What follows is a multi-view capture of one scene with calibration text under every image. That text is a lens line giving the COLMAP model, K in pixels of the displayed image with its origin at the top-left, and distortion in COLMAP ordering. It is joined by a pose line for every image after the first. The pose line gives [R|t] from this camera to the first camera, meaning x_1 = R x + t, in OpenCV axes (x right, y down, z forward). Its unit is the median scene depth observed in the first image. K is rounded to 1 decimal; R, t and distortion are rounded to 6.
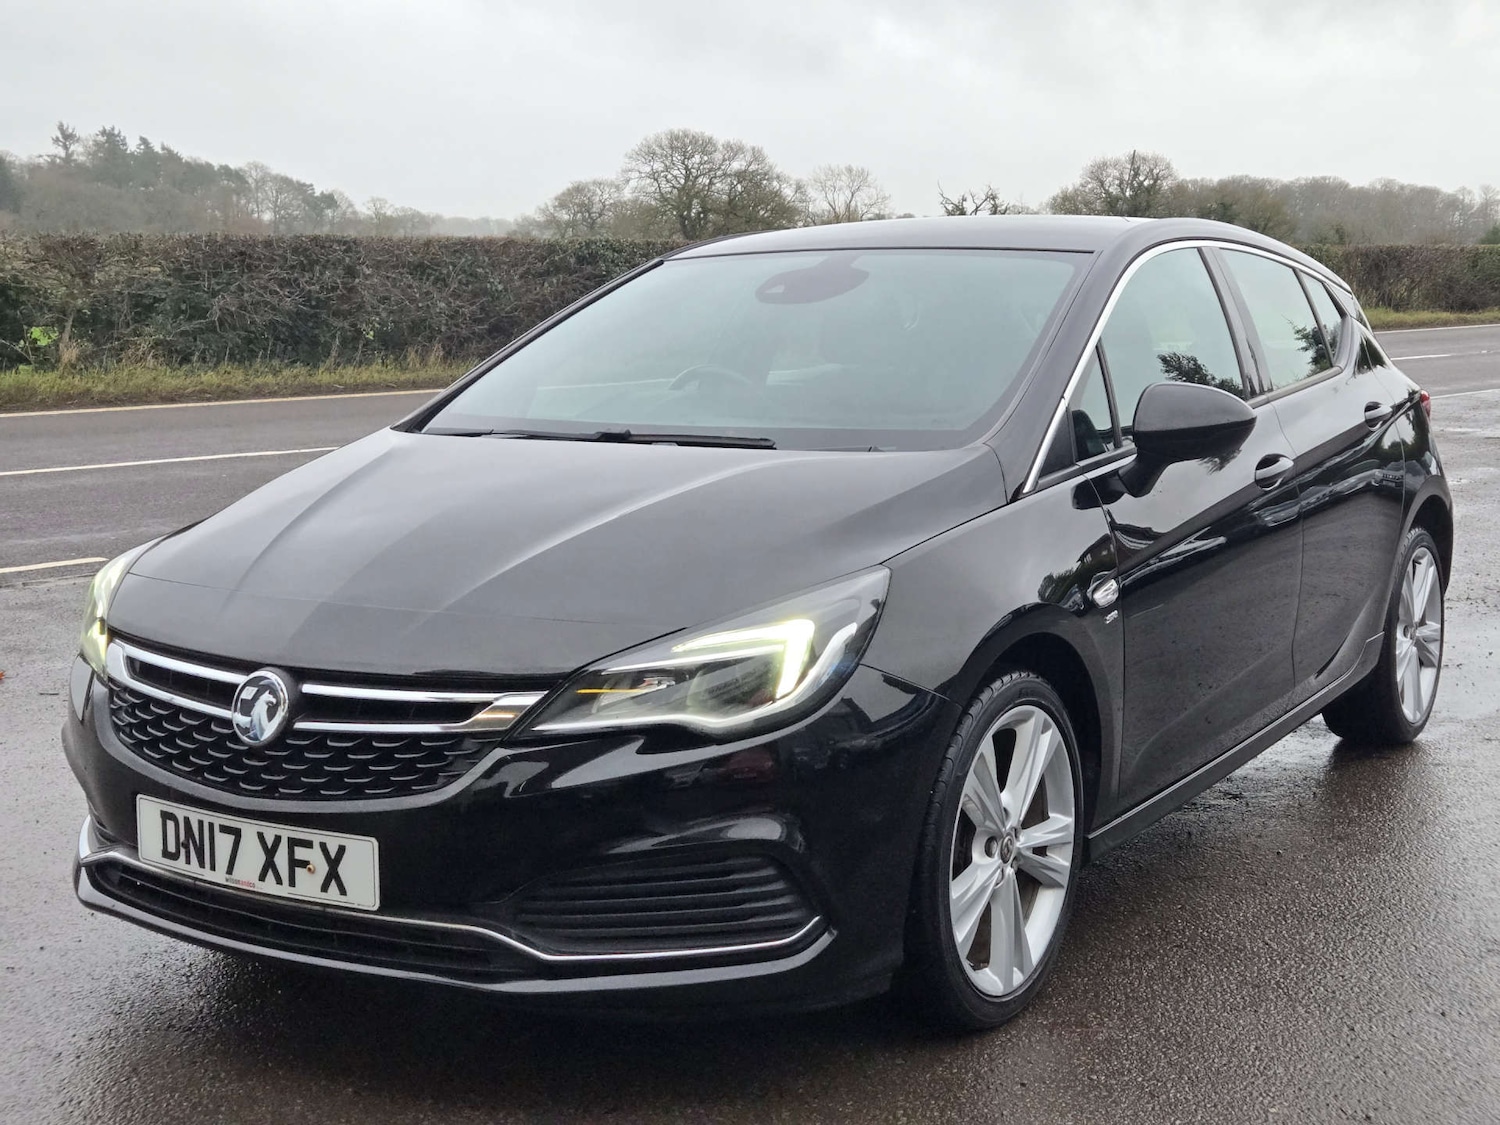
lens RADIAL K [[2004.5, 0, 775.3], [0, 2004.5, 564.9], [0, 0, 1]] dist [0.051686, 0.042977]
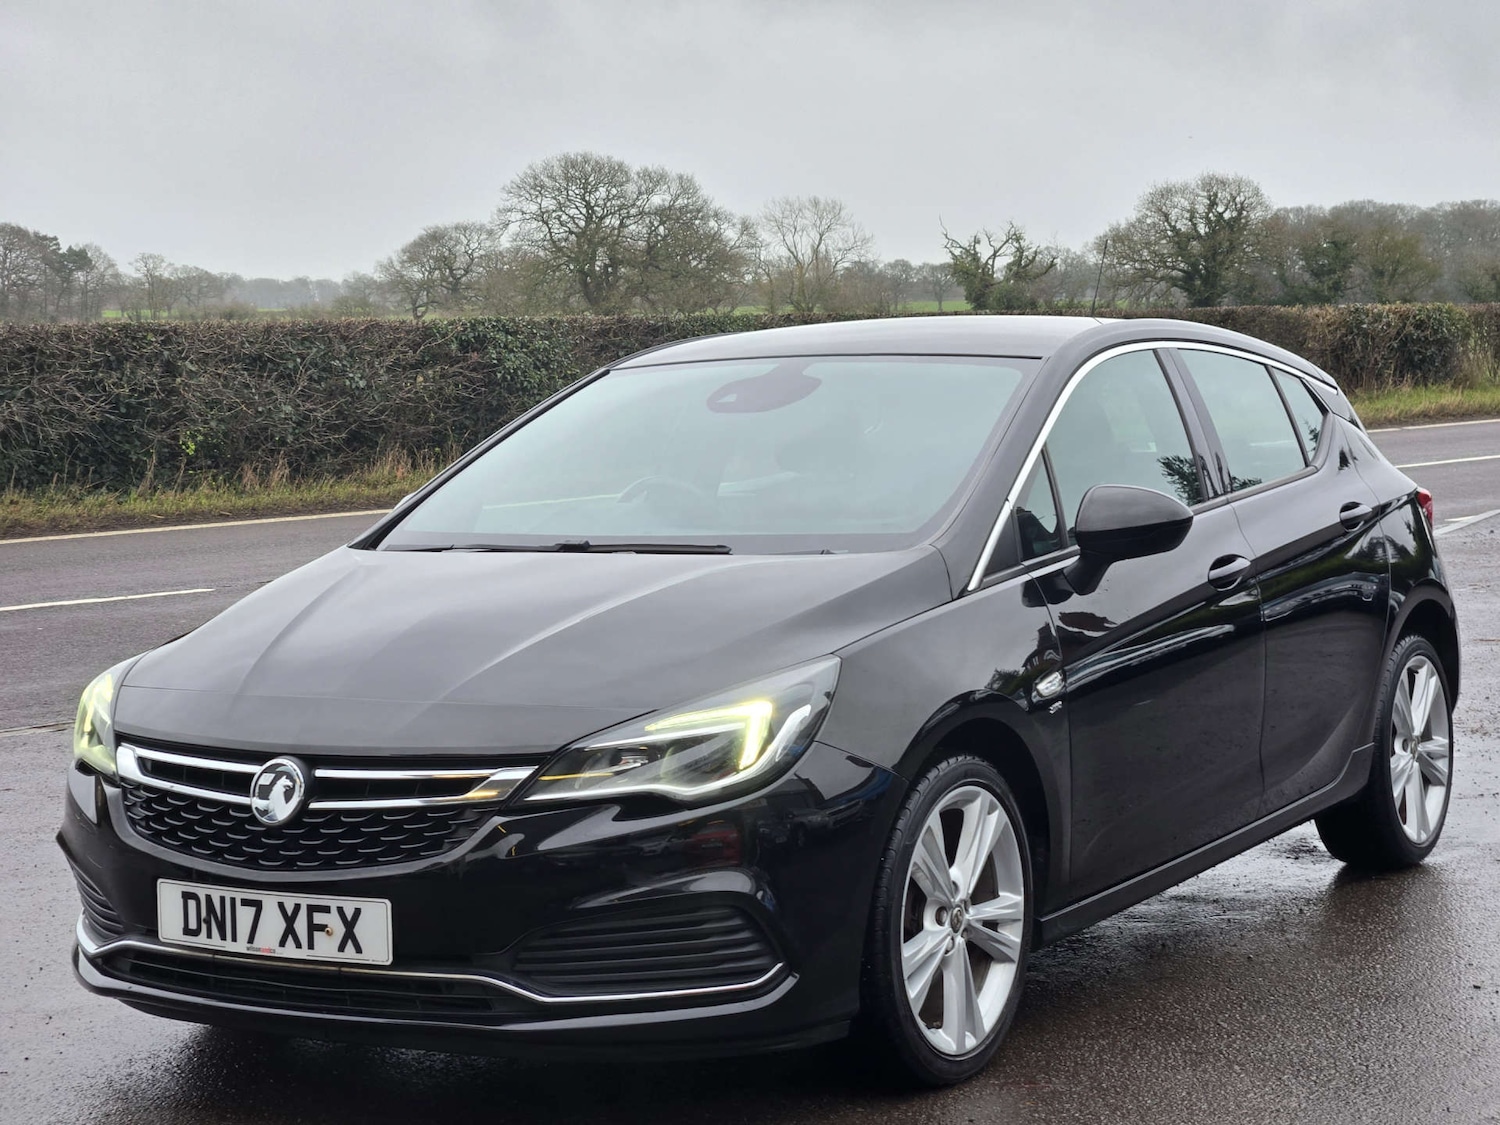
lens RADIAL K [[3162.9, 0, 730.5], [0, 3162.9, 562.5], [0, 0, 1]] dist [-0.113361, 0.072511]
pose [[0.999761, -0.021306, 0.004906, -0.008634], [0.021605, 0.997165, -0.072074, 0.061269], [-0.003356, 0.072162, 0.997387, -0.609235]]
